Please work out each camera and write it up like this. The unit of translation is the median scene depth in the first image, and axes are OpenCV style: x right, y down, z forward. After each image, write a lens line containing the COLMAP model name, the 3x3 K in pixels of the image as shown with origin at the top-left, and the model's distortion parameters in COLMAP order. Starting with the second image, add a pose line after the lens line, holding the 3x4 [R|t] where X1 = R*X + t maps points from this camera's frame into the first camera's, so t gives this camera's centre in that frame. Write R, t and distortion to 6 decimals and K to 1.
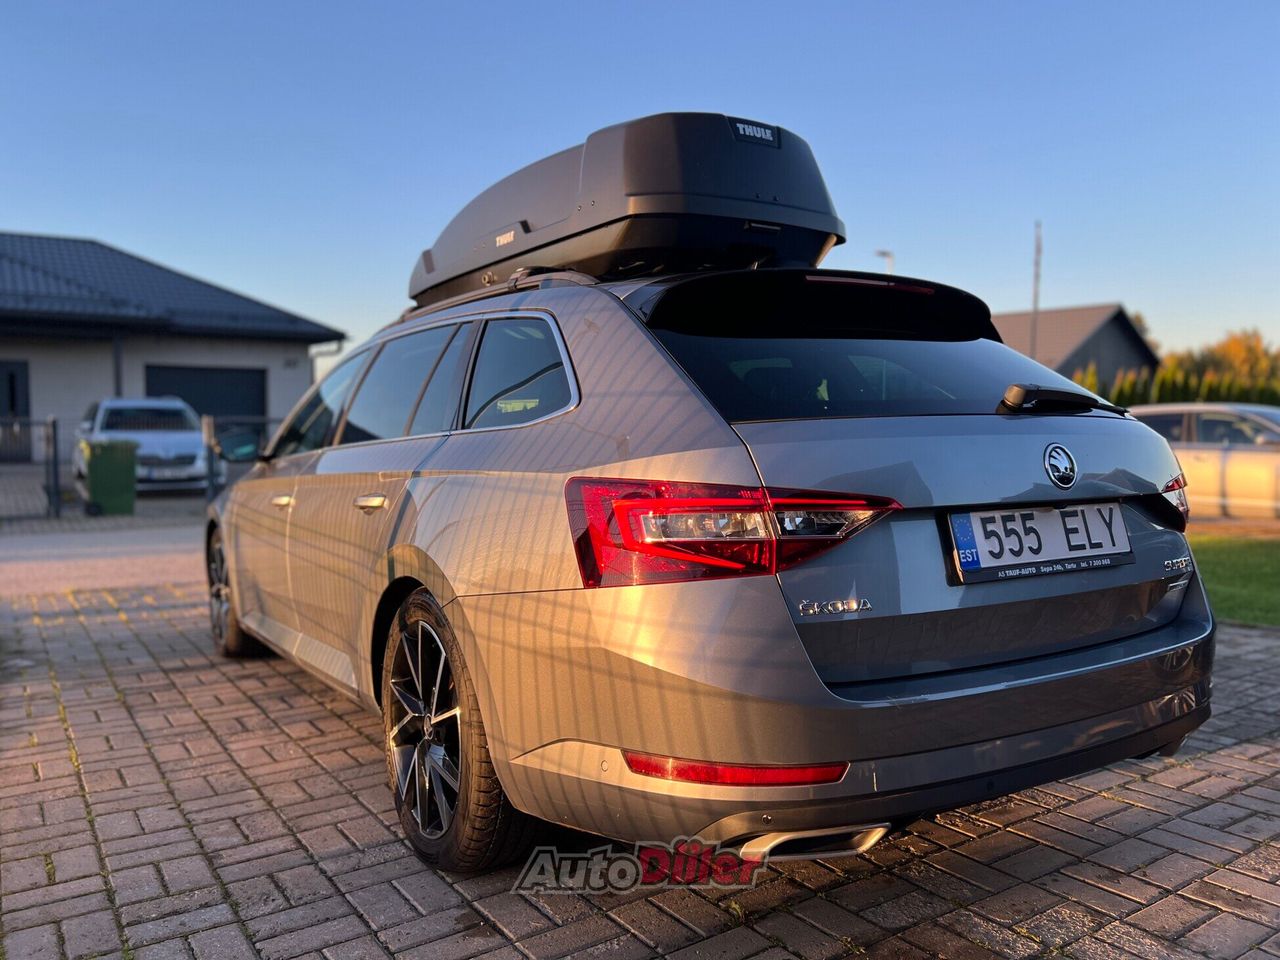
lens RADIAL K [[966.0, 0, 640.0], [0, 966.0, 480.0], [0, 0, 1]] dist [0.052441, -0.057187]
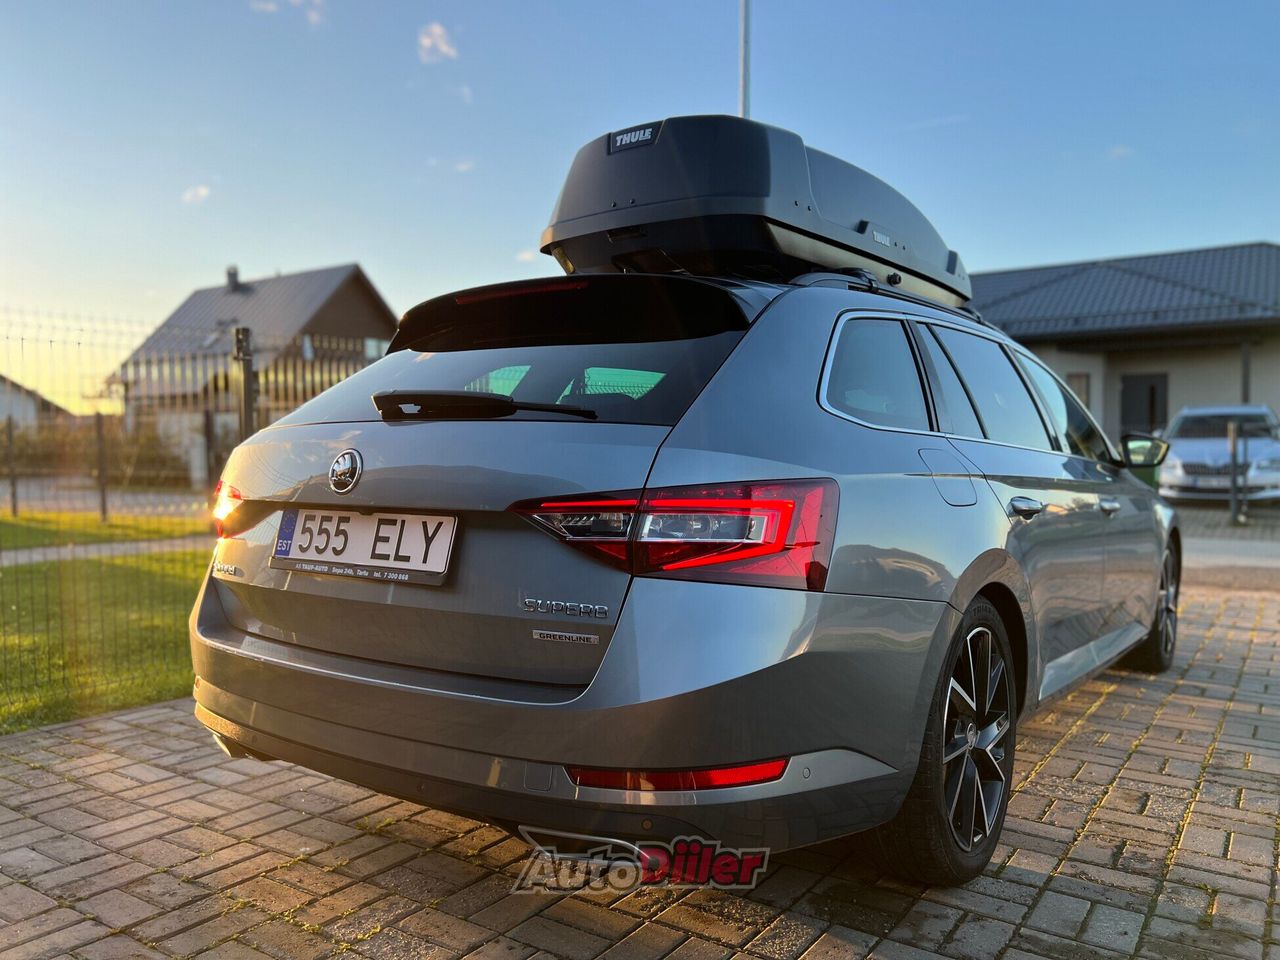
lens RADIAL K [[970.9, 0, 643.0], [0, 970.9, 484.7], [0, 0, 1]] dist [0.051329, -0.064166]
pose [[0.370852, 0.032743, -0.928115, 1.436616], [-0.036287, 0.999126, 0.020748, -0.031773], [0.927983, 0.025984, 0.371716, 0.874026]]
